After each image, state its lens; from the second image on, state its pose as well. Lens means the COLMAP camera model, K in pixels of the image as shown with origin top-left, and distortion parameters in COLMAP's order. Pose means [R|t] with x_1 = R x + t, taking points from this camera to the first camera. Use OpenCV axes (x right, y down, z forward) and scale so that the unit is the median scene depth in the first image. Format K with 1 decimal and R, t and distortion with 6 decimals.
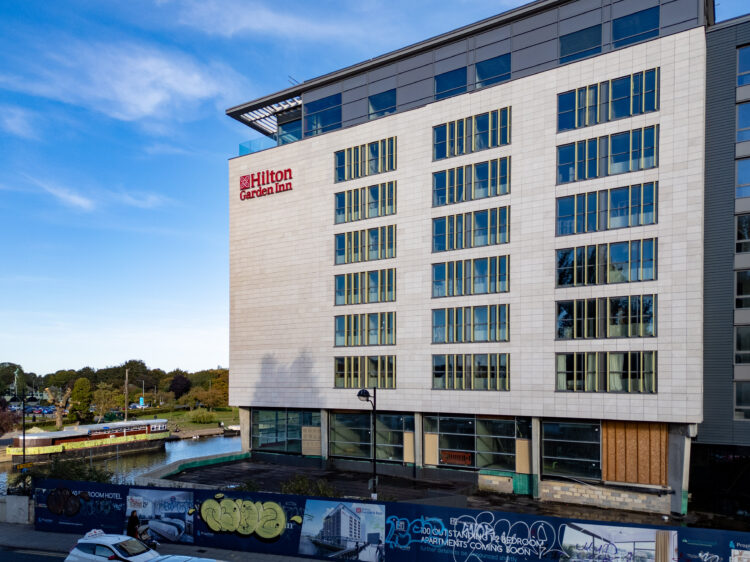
lens RADIAL K [[527.0, 0, 375.0], [0, 527.0, 281.0], [0, 0, 1]] dist [0.079042, -0.095578]
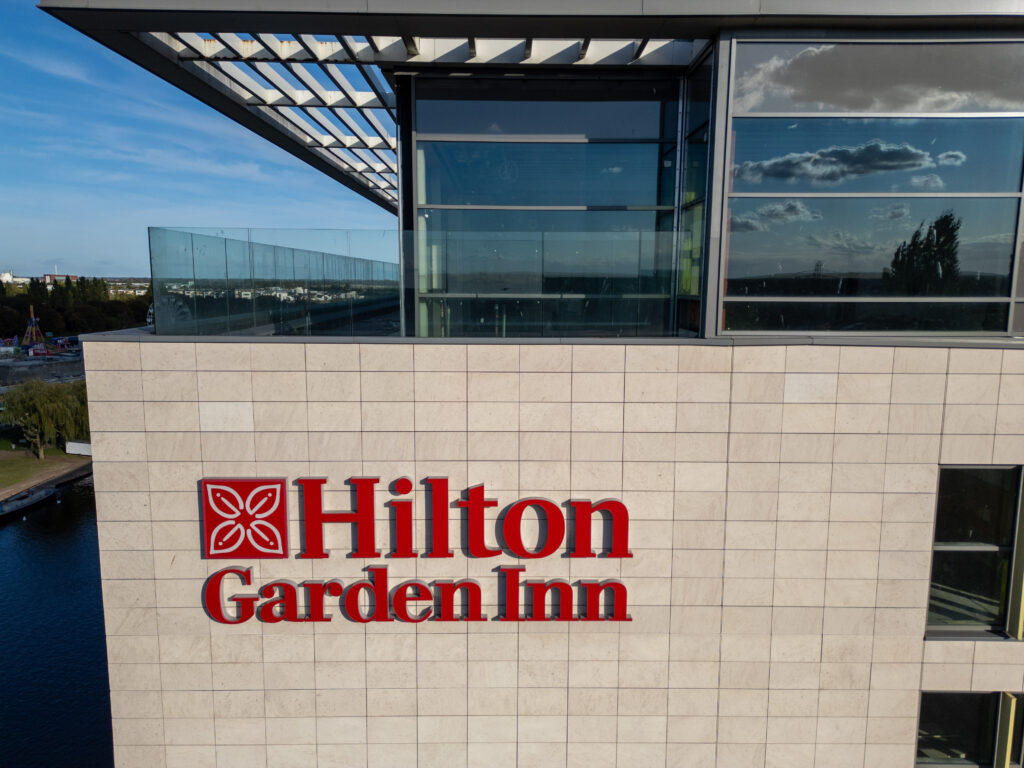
lens RADIAL K [[719.5, 0, 512.0], [0, 719.5, 384.0], [0, 0, 1]] dist [0.079042, -0.095578]
pose [[0.838042, -0.044617, 0.543779, -0.305815], [-0.078232, 0.976526, 0.200690, -0.285637], [-0.539968, -0.210727, 0.814879, 0.816866]]
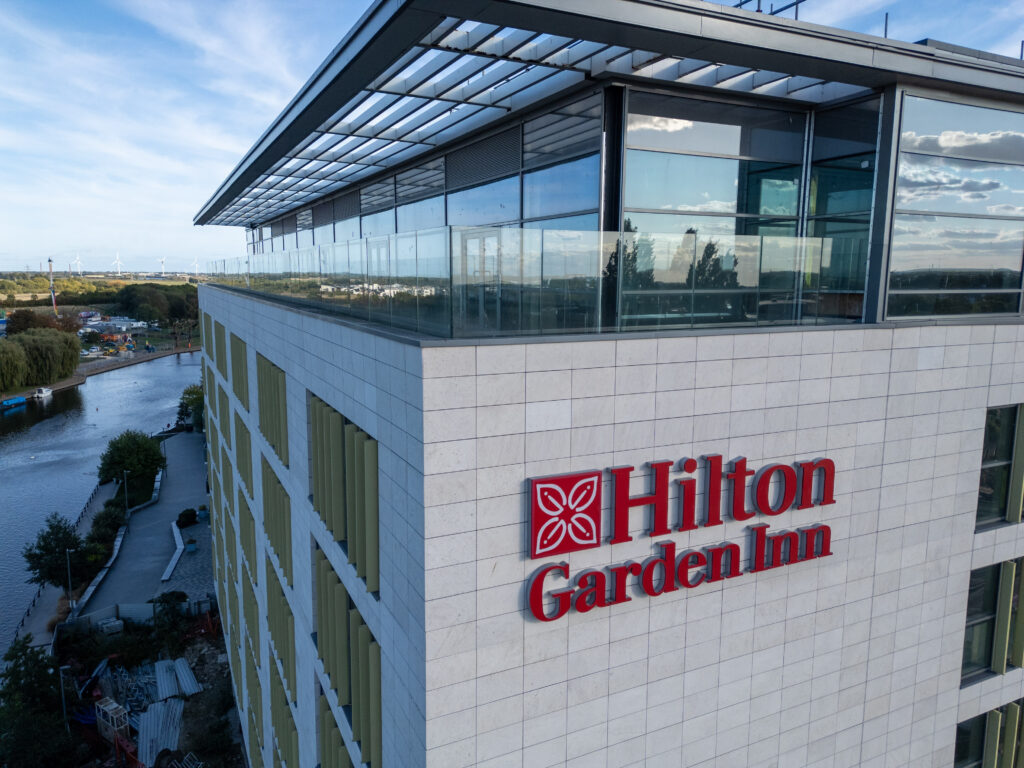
lens RADIAL K [[719.5, 0, 512.0], [0, 719.5, 384.0], [0, 0, 1]] dist [0.079042, -0.095578]
pose [[0.520836, -0.093929, 0.848473, -0.454660], [-0.093570, 0.981658, 0.166111, -0.270001], [-0.848513, -0.165908, 0.502494, 0.943422]]
